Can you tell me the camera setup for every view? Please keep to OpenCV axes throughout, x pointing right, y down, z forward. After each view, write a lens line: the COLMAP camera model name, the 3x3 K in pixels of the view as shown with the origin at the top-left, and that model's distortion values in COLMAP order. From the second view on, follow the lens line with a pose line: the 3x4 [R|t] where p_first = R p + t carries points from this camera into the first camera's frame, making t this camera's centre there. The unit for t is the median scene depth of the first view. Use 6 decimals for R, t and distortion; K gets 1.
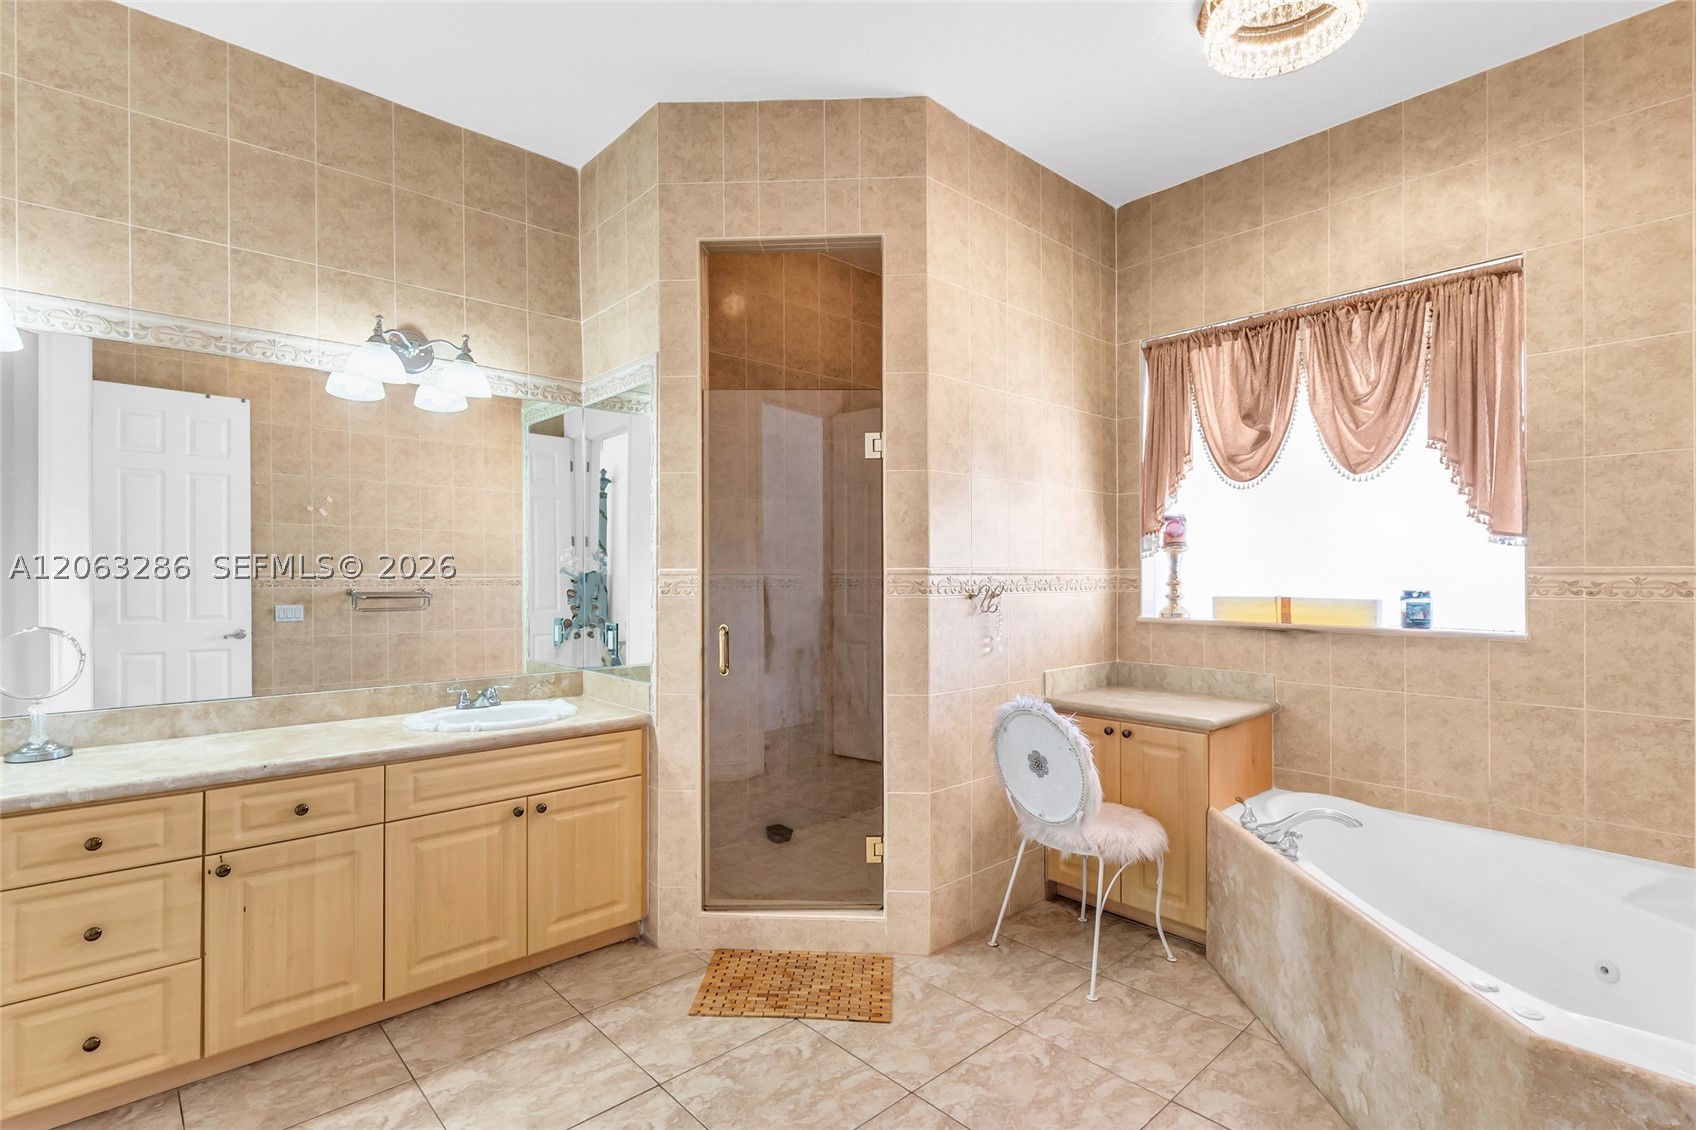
lens RADIAL K [[810.2, 0, 840.1], [0, 810.2, 560.6], [0, 0, 1]] dist [0.002242, -0.000165]
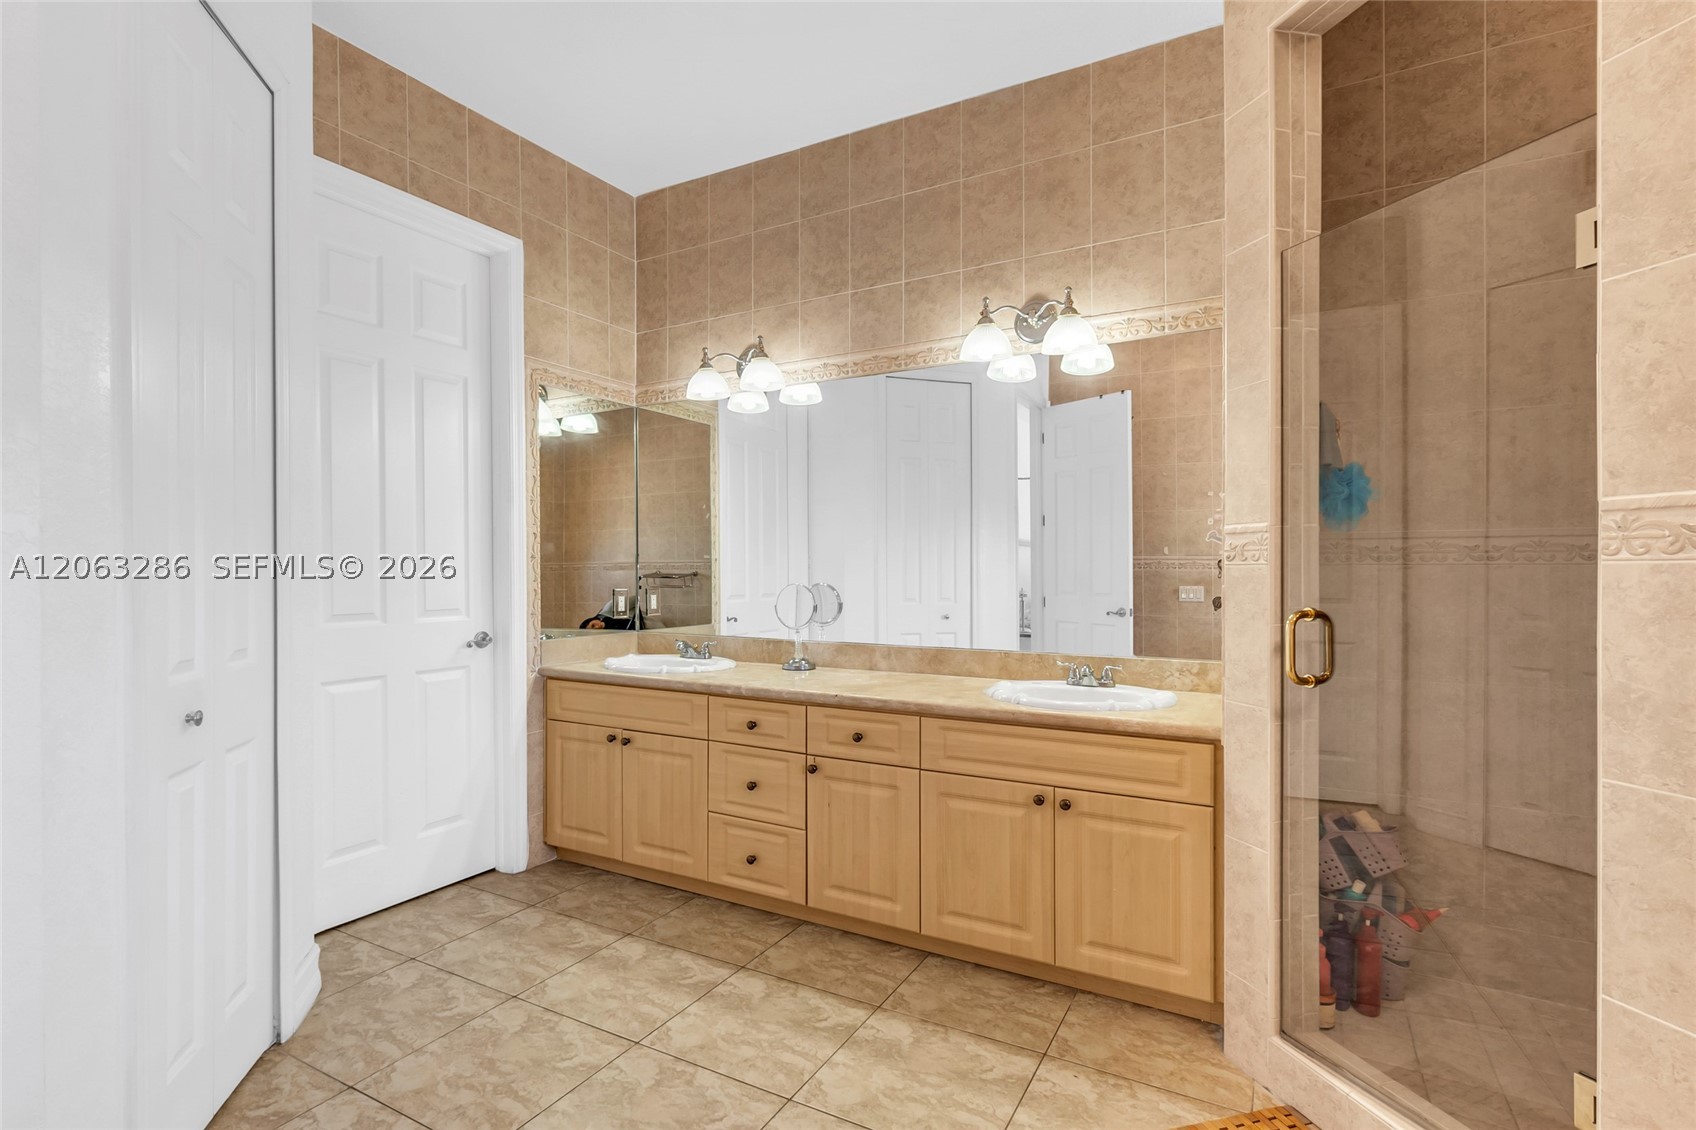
lens RADIAL K [[810.2, 0, 842.4], [0, 810.2, 568.2], [0, 0, 1]] dist [0.002242, -0.000165]
pose [[0.317376, -0.001582, -0.948298, 0.384242], [0.015761, 0.999869, 0.003606, 0.044074], [0.948169, -0.016091, 0.317359, 0.501697]]
